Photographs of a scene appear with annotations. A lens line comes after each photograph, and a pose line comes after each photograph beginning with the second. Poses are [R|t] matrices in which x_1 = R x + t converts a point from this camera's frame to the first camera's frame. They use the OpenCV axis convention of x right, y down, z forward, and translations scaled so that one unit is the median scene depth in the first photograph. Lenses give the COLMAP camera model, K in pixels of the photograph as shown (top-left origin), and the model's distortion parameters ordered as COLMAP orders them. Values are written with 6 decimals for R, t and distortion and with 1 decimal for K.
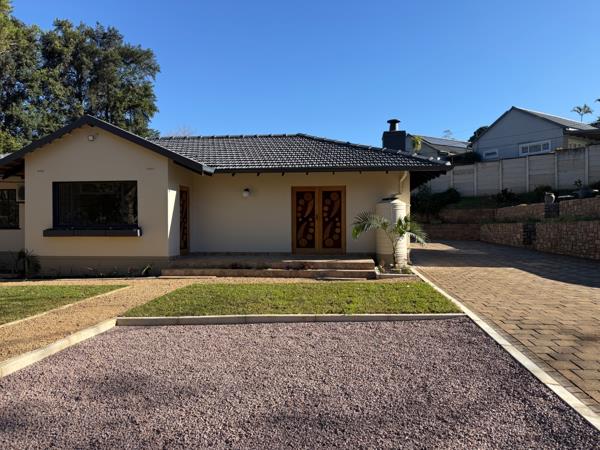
lens RADIAL K [[421.0, 0, 299.6], [0, 421.0, 225.3], [0, 0, 1]] dist [0.006124, 0.002625]
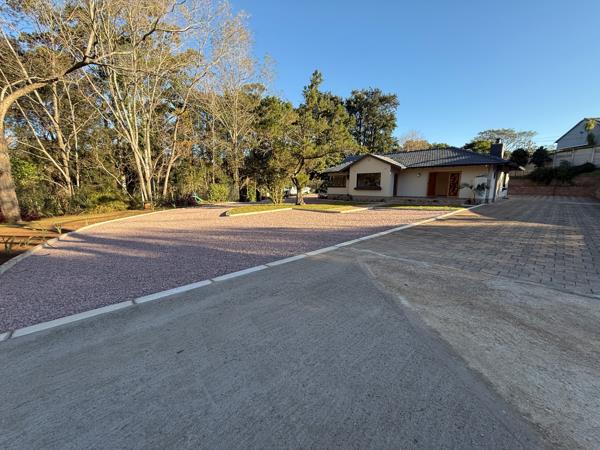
lens RADIAL K [[239.1, 0, 299.4], [0, 239.1, 226.4], [0, 0, 1]] dist [-0.000468, -0.000345]
pose [[0.762249, 0.110827, -0.637726, 0.157486], [-0.004439, 0.986105, 0.166064, 0.000052], [0.647269, -0.123751, 0.752149, -0.370450]]
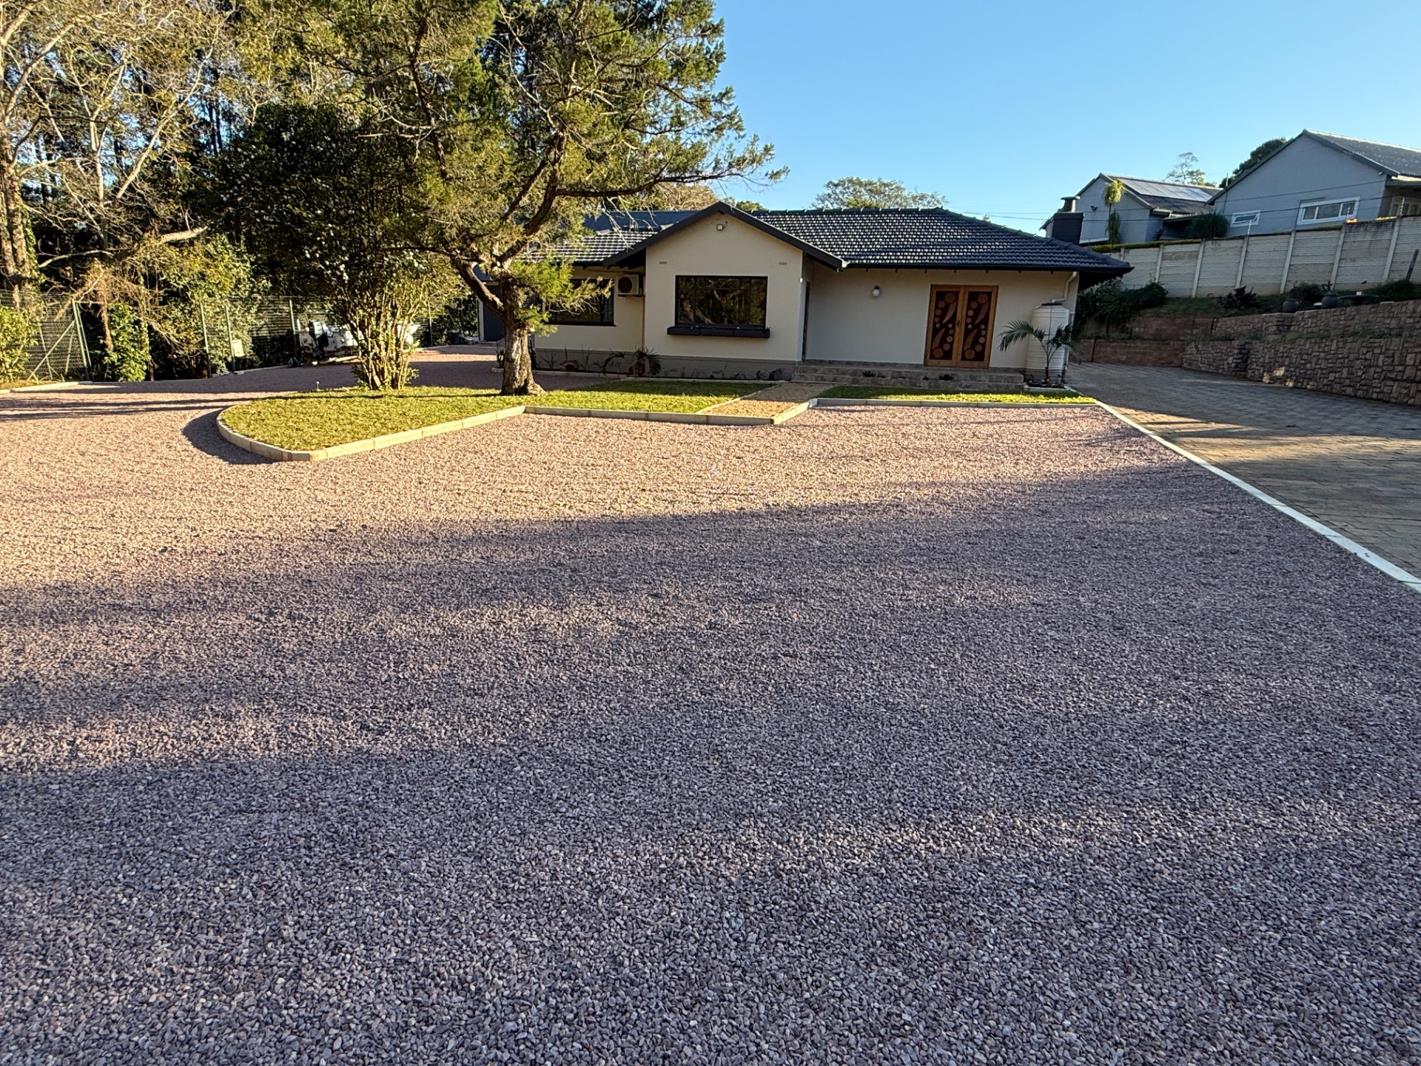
lens RADIAL K [[782.9, 0, 713.4], [0, 782.9, 536.9], [0, 0, 1]] dist [-0.002082, 0.000046]
pose [[0.984183, 0.076267, -0.159901, -0.081561], [-0.034233, 0.967450, 0.250735, 0.009549], [0.173819, -0.241296, 0.954758, -0.358948]]
